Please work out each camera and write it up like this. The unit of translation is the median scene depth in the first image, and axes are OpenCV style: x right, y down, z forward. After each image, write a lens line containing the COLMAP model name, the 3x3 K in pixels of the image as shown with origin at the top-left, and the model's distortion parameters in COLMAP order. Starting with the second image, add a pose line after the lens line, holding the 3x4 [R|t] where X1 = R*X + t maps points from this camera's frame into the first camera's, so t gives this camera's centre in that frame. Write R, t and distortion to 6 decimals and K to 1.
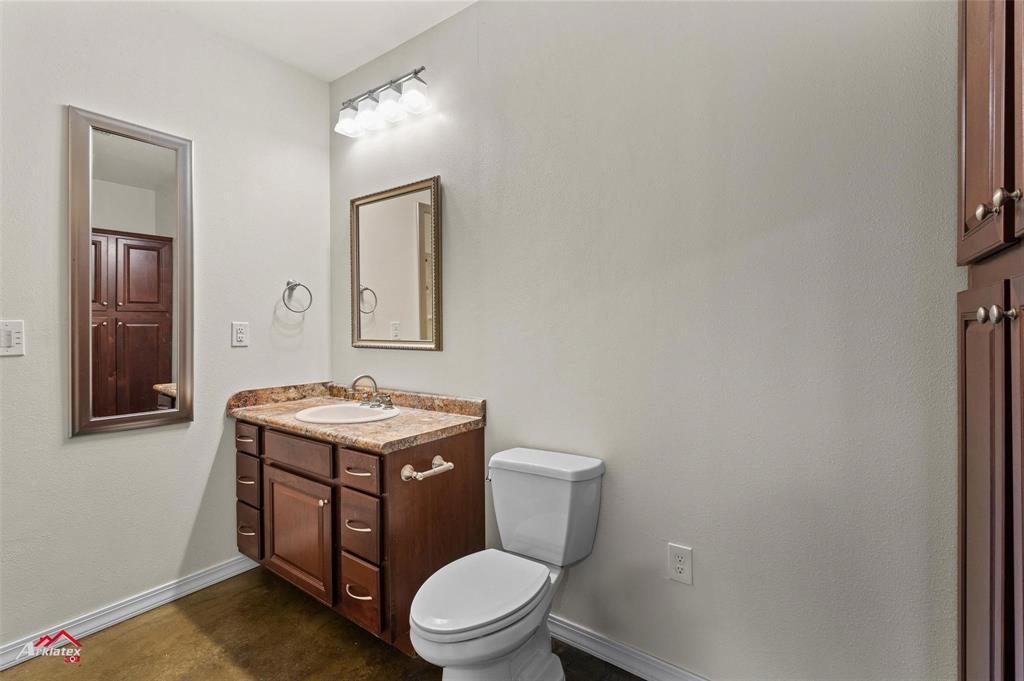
lens RADIAL K [[455.1, 0, 514.6], [0, 455.1, 331.8], [0, 0, 1]] dist [-0.004717, -0.000033]
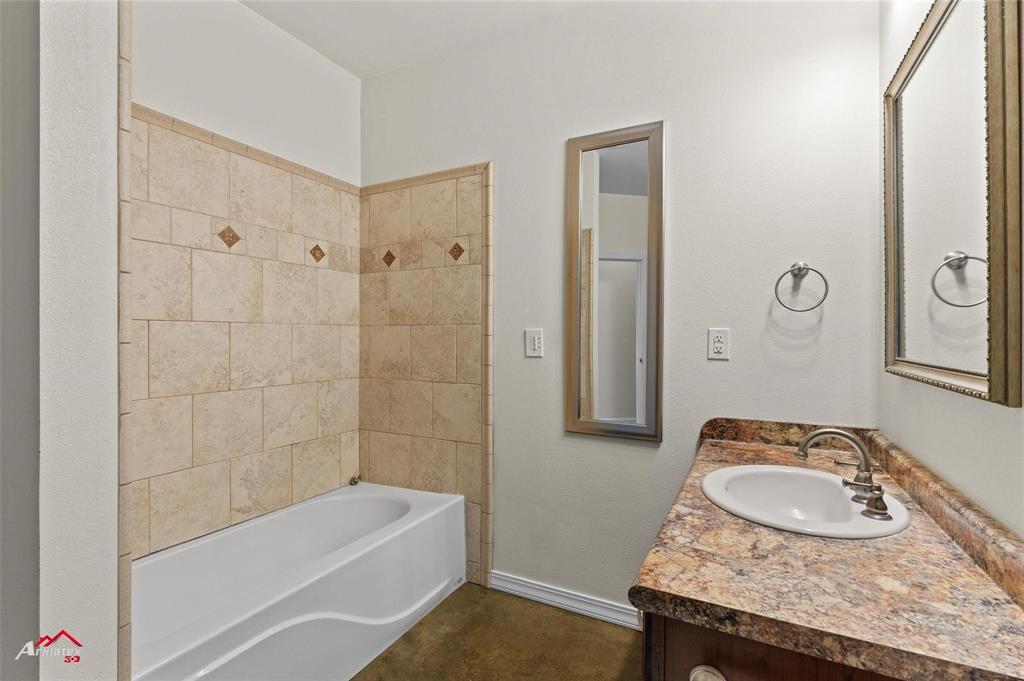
lens RADIAL K [[455.1, 0, 515.8], [0, 455.1, 341.5], [0, 0, 1]] dist [-0.004717, -0.000033]
pose [[0.167472, 0.016504, -0.985739, 0.096199], [-0.011073, 0.999828, 0.014859, -0.005987], [0.985815, 0.008427, 0.167626, 0.531281]]
